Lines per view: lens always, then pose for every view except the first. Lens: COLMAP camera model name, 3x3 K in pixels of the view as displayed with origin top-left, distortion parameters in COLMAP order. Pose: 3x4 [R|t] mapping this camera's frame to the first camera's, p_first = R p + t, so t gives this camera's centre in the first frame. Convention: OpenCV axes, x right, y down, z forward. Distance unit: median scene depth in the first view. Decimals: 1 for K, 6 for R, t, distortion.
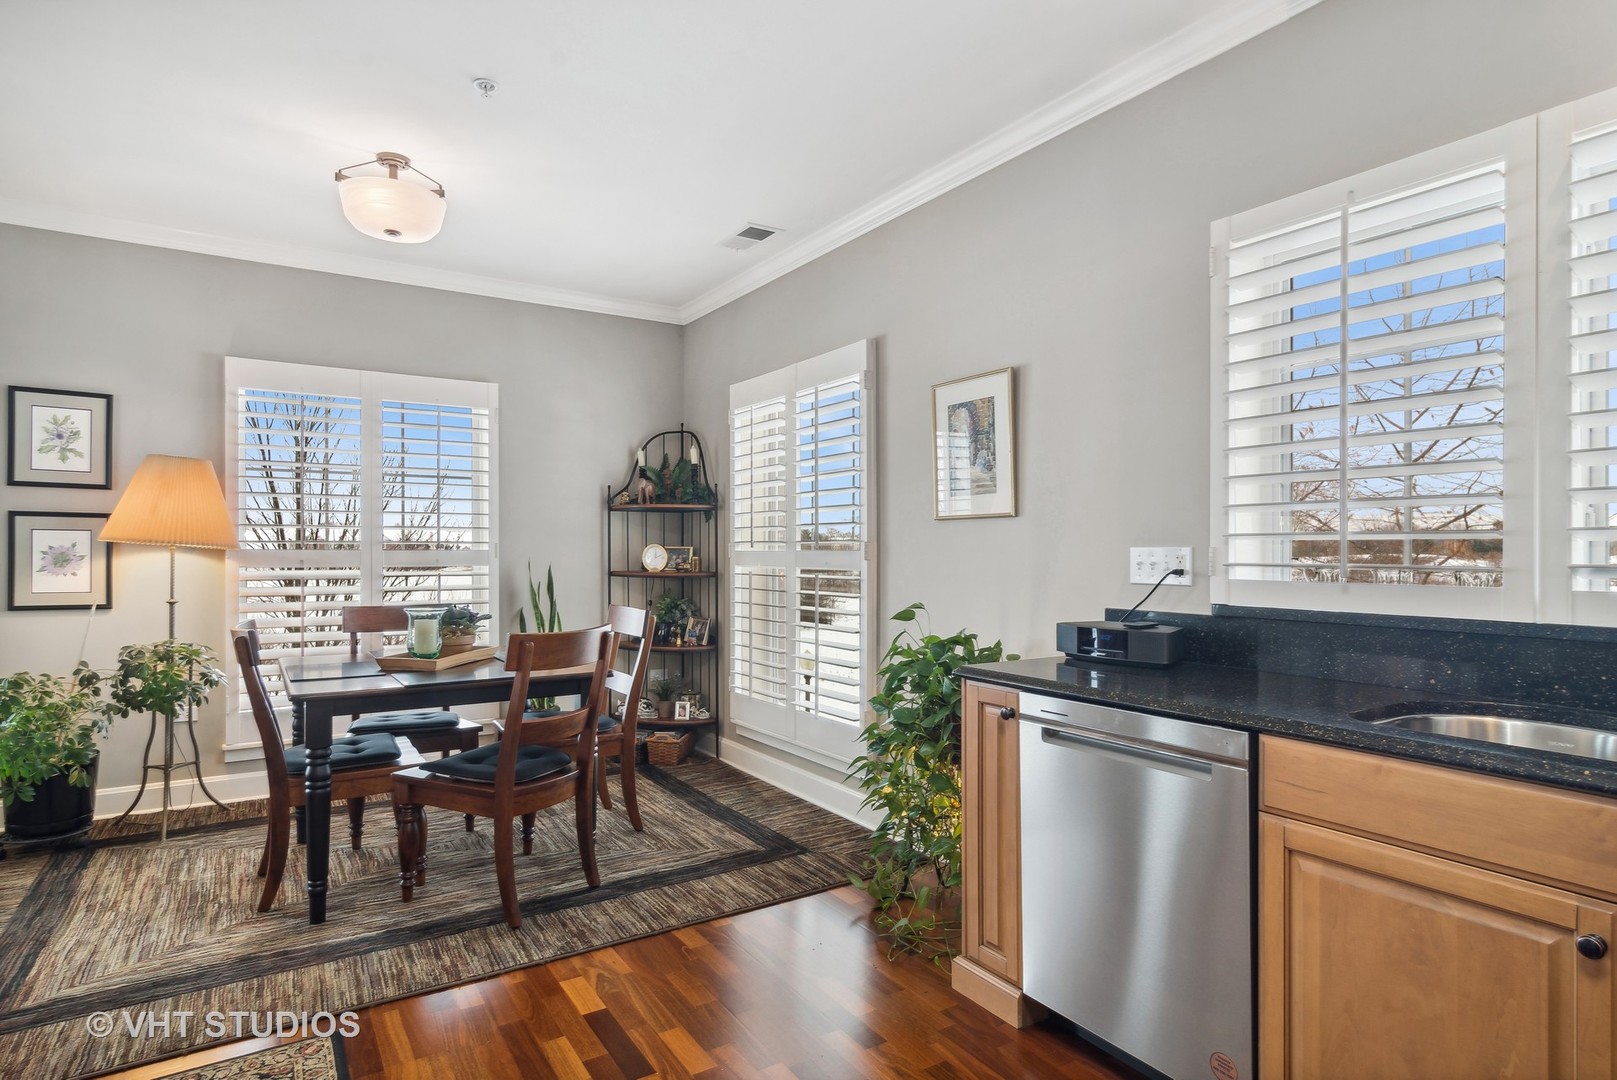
lens RADIAL K [[869.9, 0, 800.1], [0, 869.9, 540.2], [0, 0, 1]] dist [-0.005193, 0.001365]
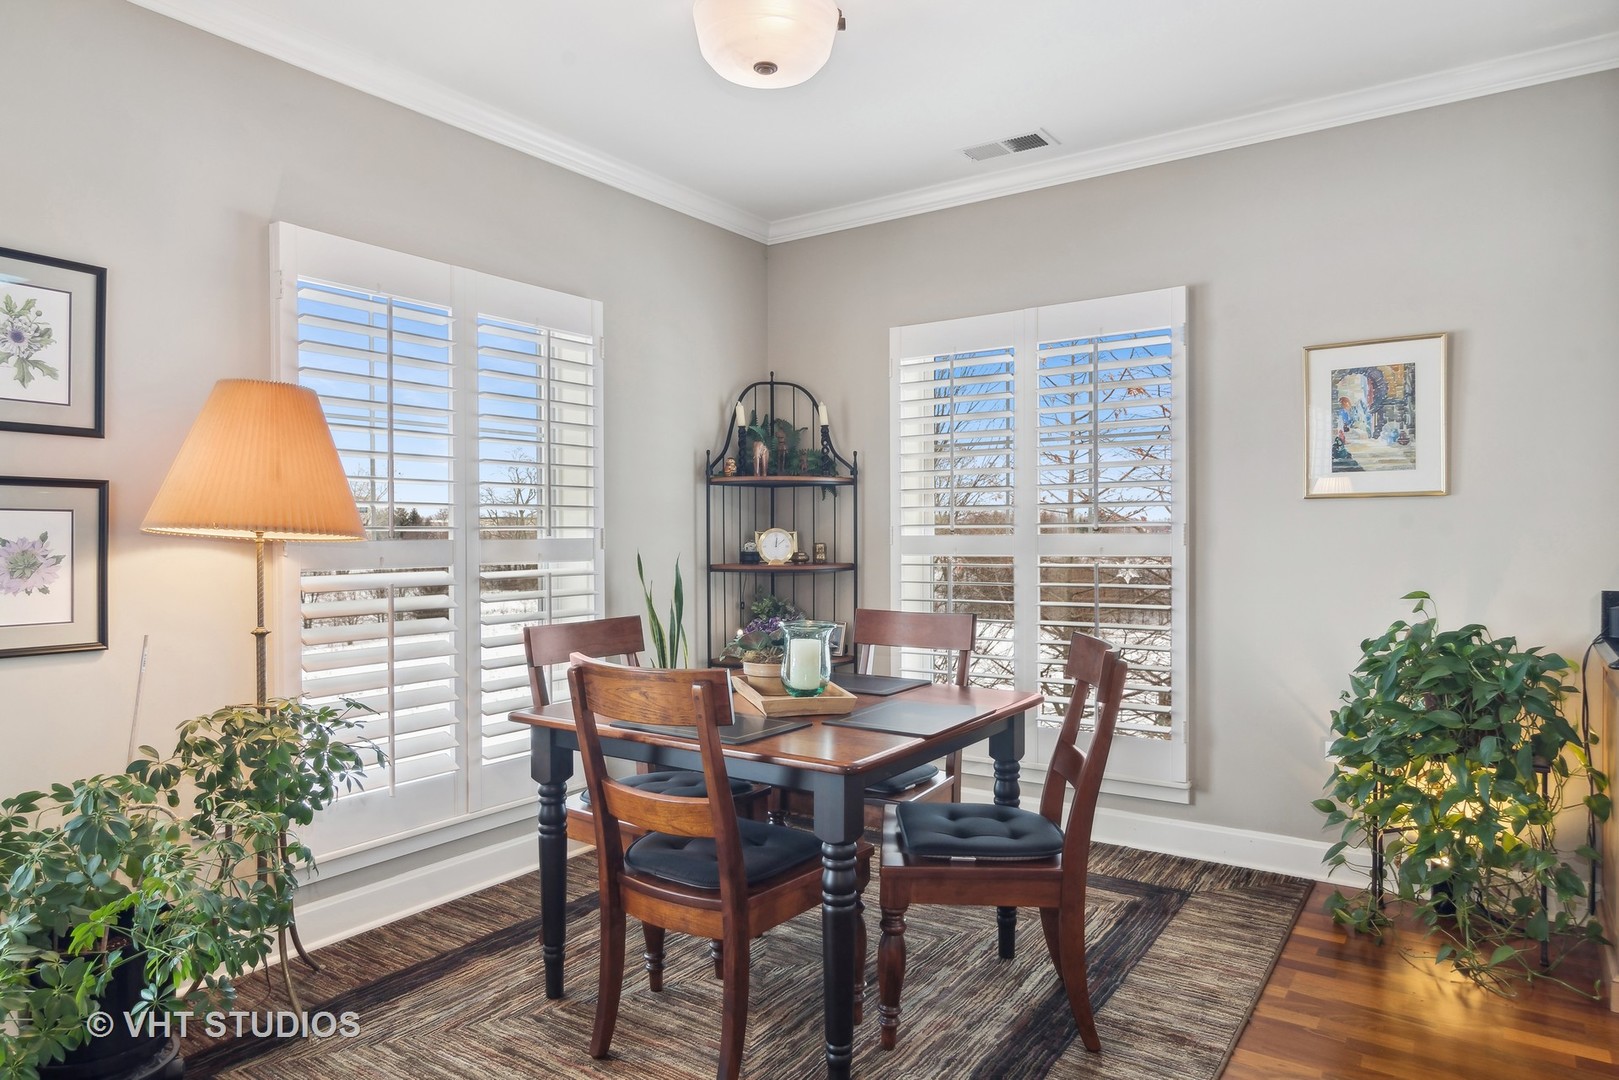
lens RADIAL K [[1010.2, 0, 811.6], [0, 1010.2, 531.9], [0, 0, 1]] dist [-0.006162, 0.004158]
pose [[0.921044, -0.008567, 0.389364, -0.698596], [0.004580, 0.999927, 0.011166, -0.002980], [-0.389431, -0.008501, 0.921016, 0.246080]]
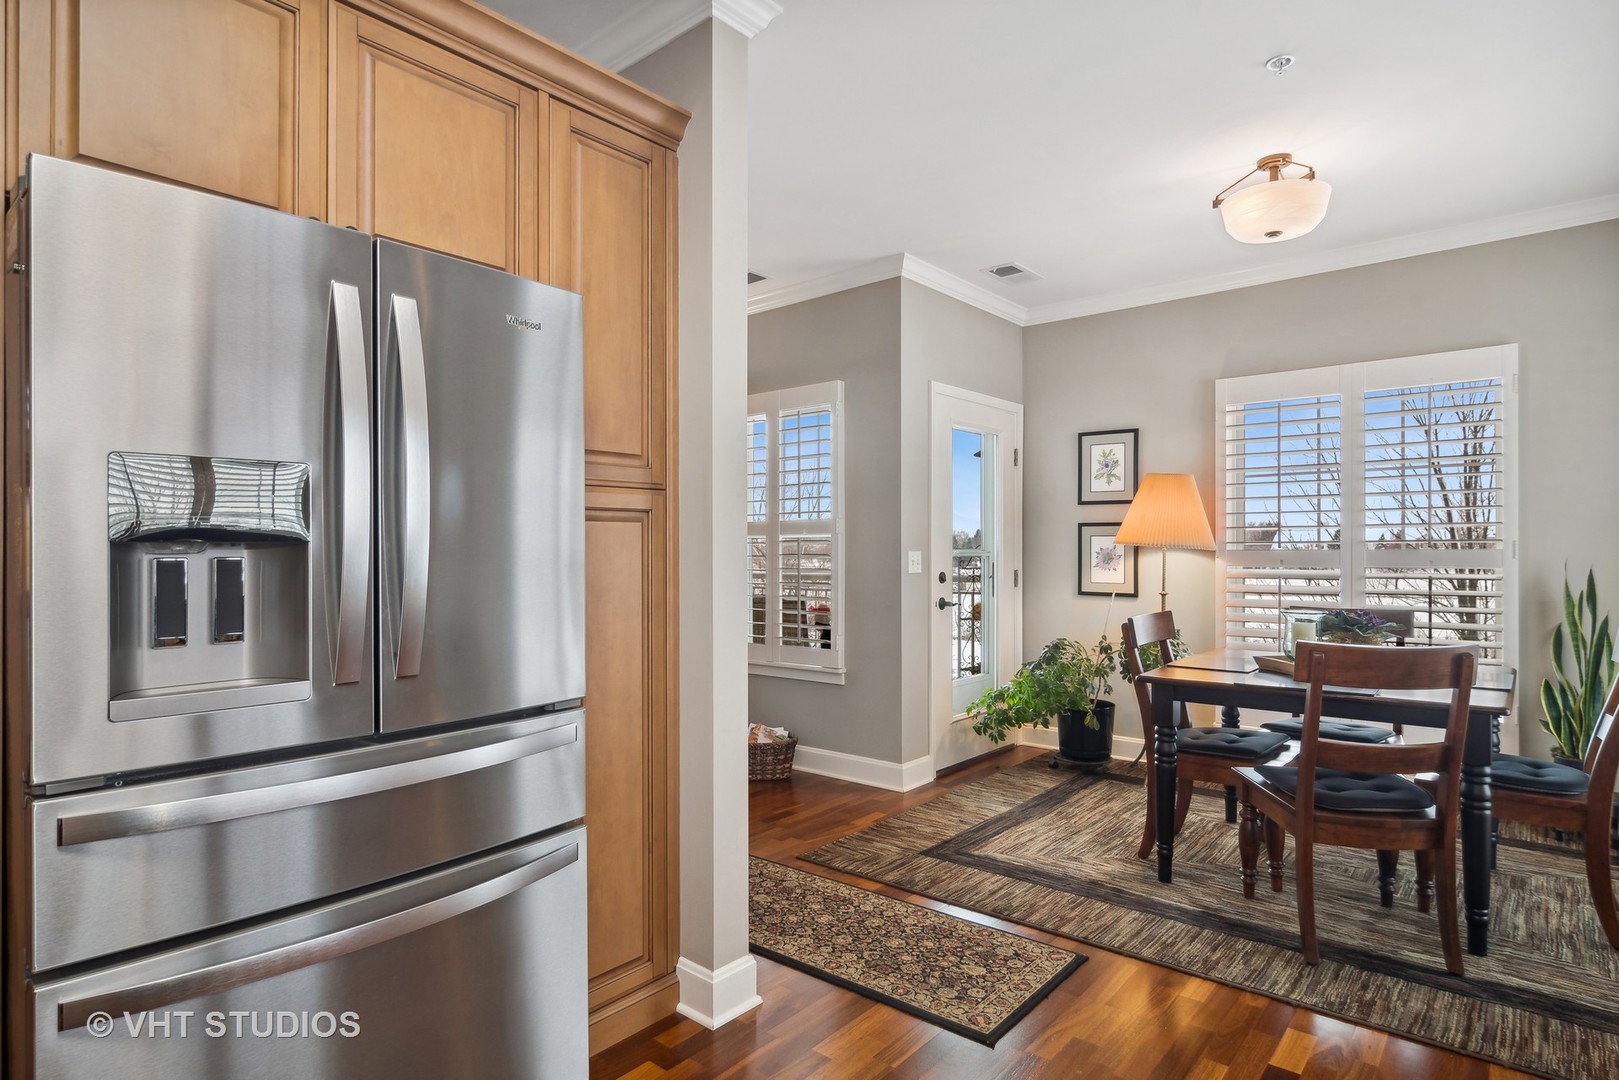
lens RADIAL K [[871.0, 0, 813.5], [0, 871.0, 537.3], [0, 0, 1]] dist [-0.005193, 0.001365]
pose [[0.303549, -0.016579, -0.952672, 0.309231], [0.013804, 0.999820, -0.013001, 0.001558], [0.952716, -0.009204, 0.303723, 0.179734]]
